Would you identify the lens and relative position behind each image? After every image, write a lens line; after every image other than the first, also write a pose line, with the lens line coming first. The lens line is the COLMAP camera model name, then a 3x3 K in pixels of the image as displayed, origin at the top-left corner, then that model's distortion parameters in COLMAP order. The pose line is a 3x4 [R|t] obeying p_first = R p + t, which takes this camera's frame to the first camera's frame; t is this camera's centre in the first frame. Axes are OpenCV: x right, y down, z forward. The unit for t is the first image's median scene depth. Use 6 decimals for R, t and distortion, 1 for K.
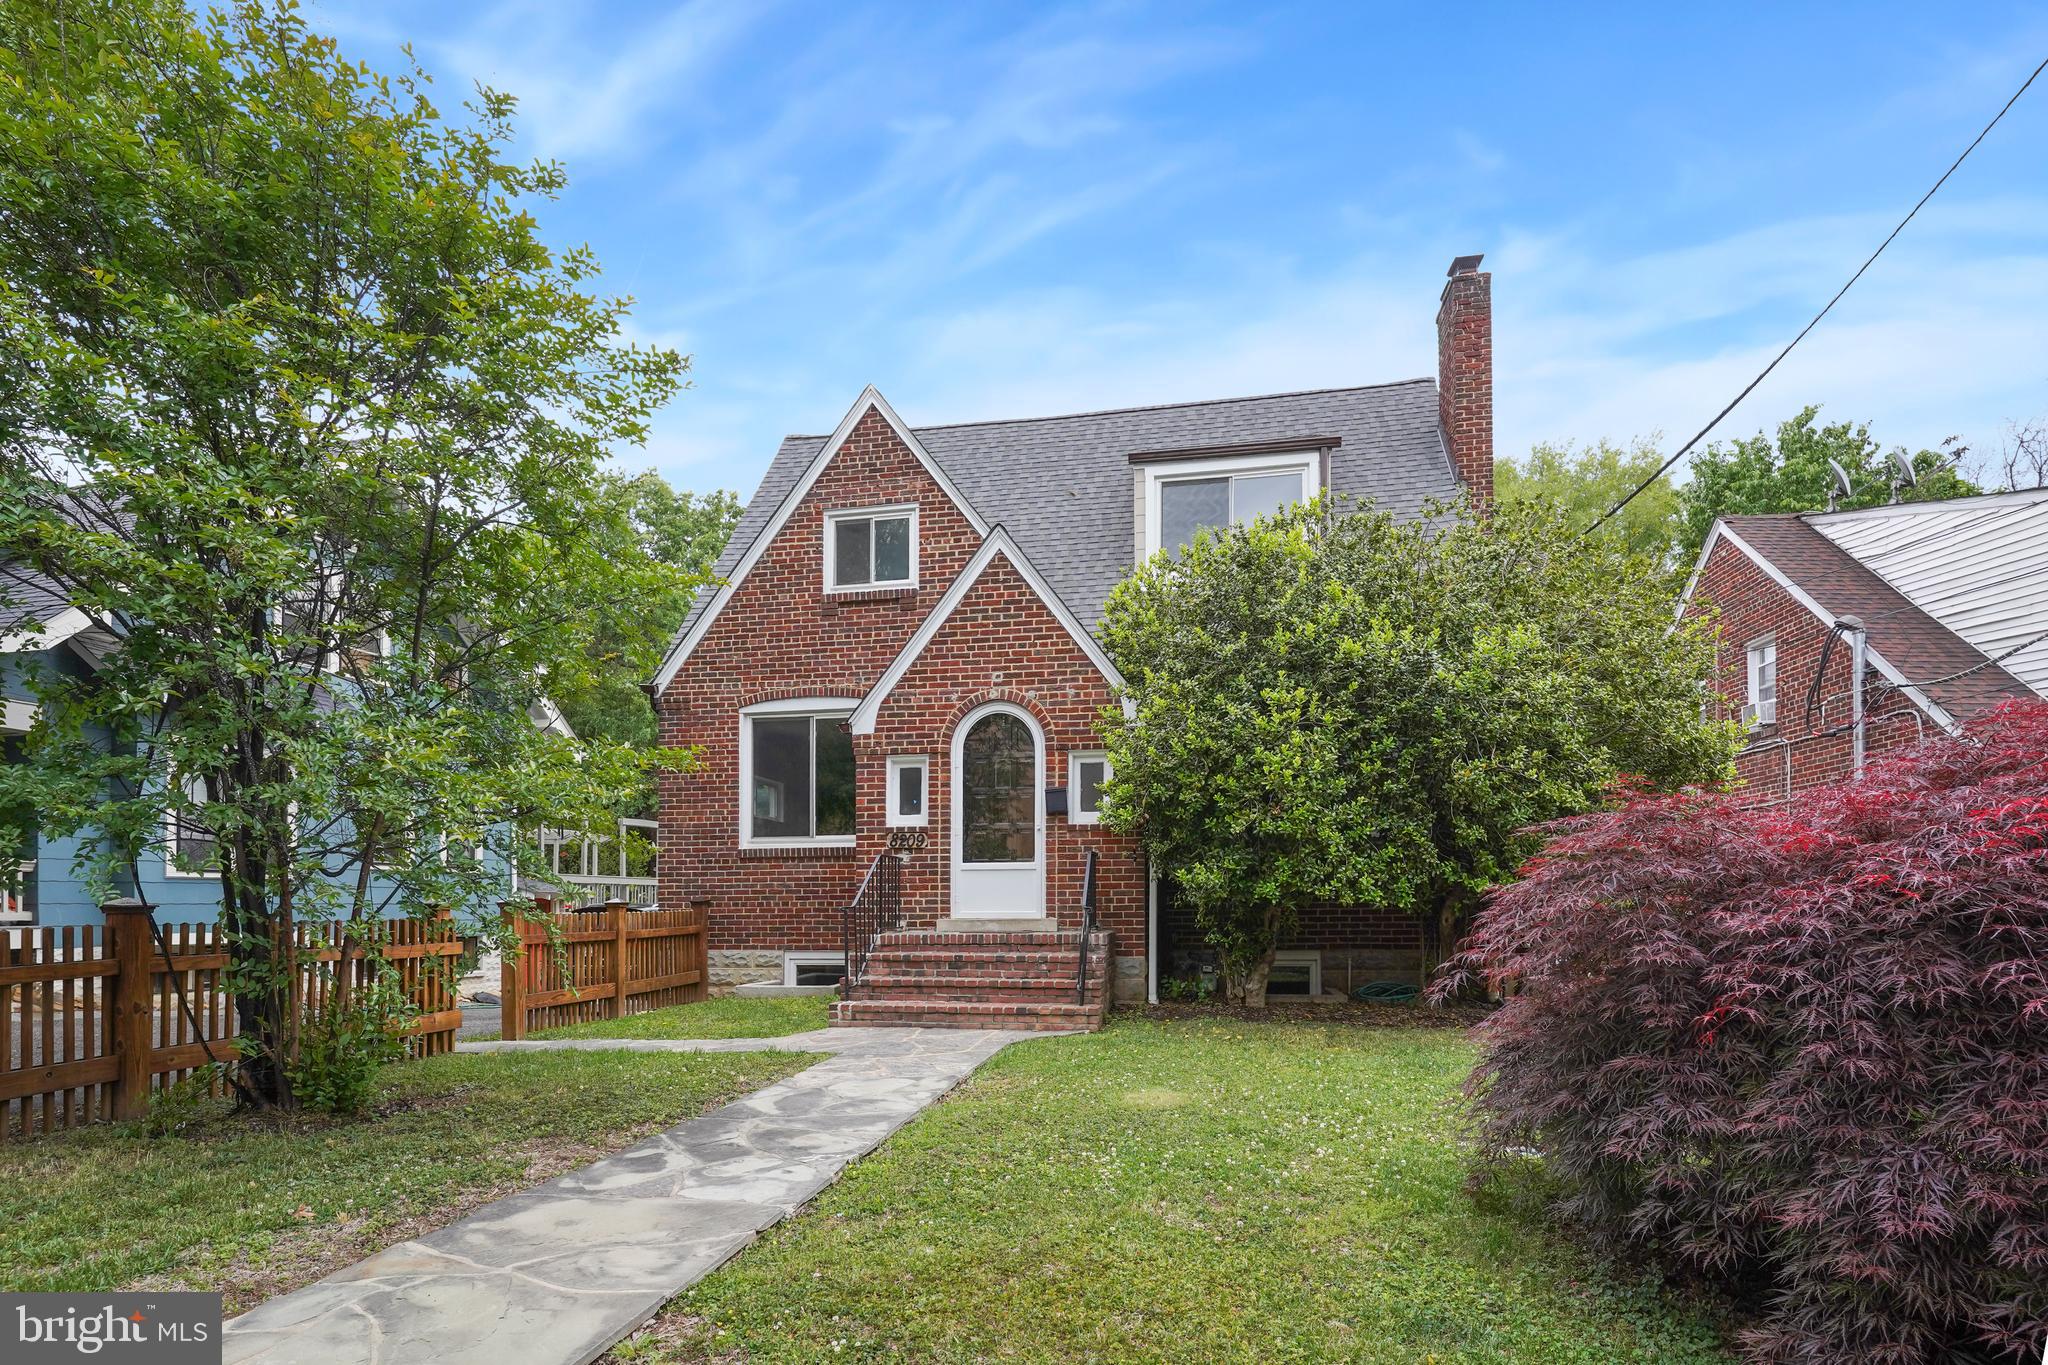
lens RADIAL K [[1045.7, 0, 1006.9], [0, 1045.7, 723.3], [0, 0, 1]] dist [0.000024, 0.000415]
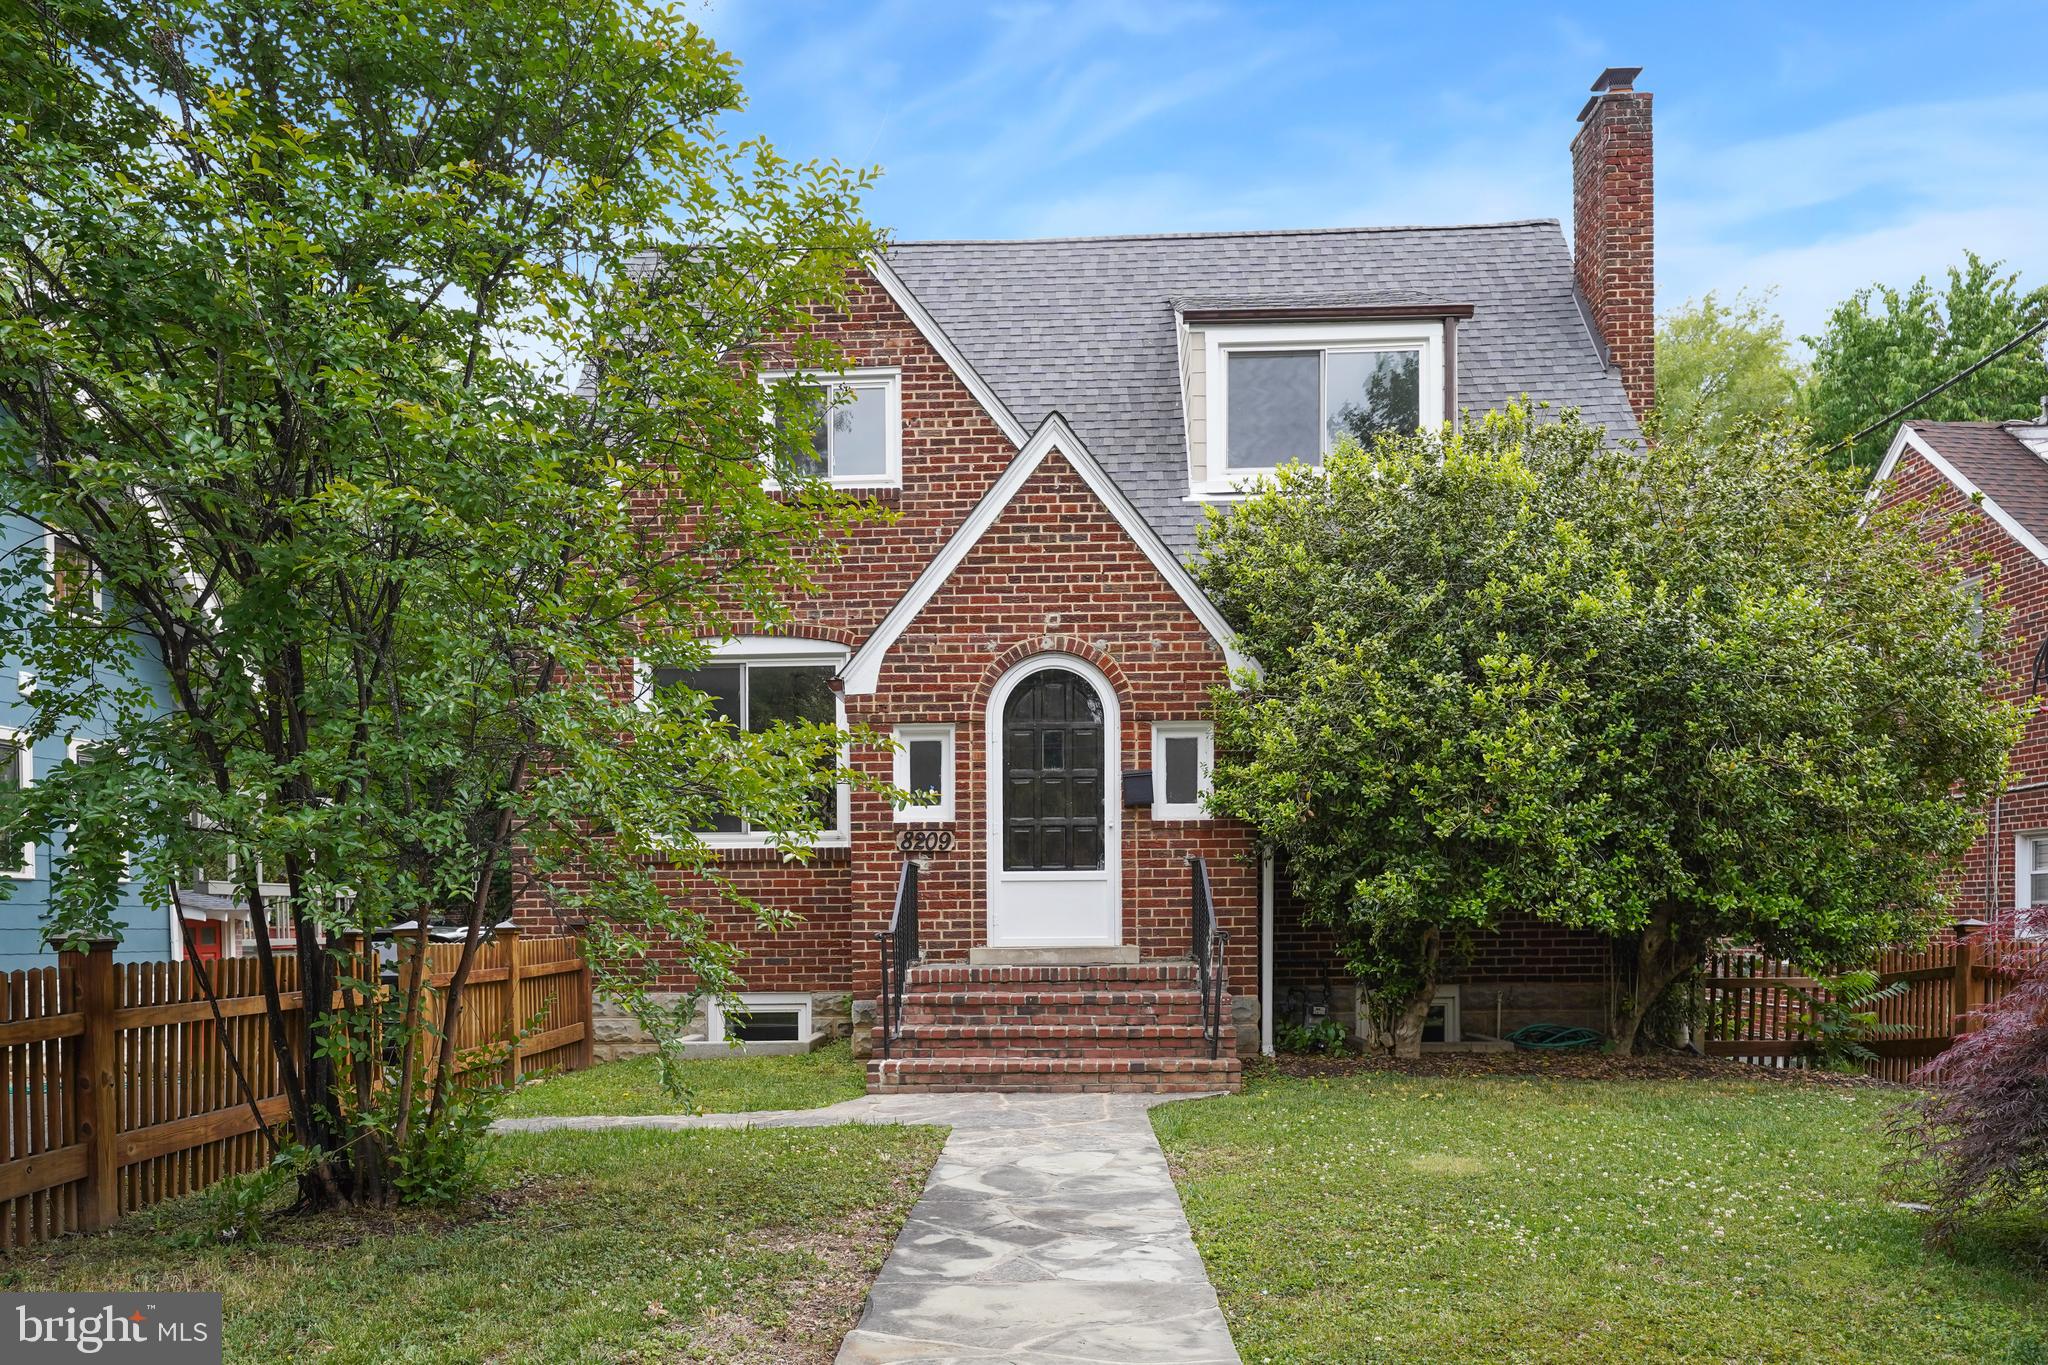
lens RADIAL K [[1537.4, 0, 1024.0], [0, 1537.4, 682.5], [0, 0, 1]] dist [-0.000307, 0.001008]
pose [[0.991623, 0.015253, 0.128259, -0.170128], [-0.017401, 0.999726, 0.015648, -0.017117], [-0.127985, -0.017749, 0.991617, -0.074923]]
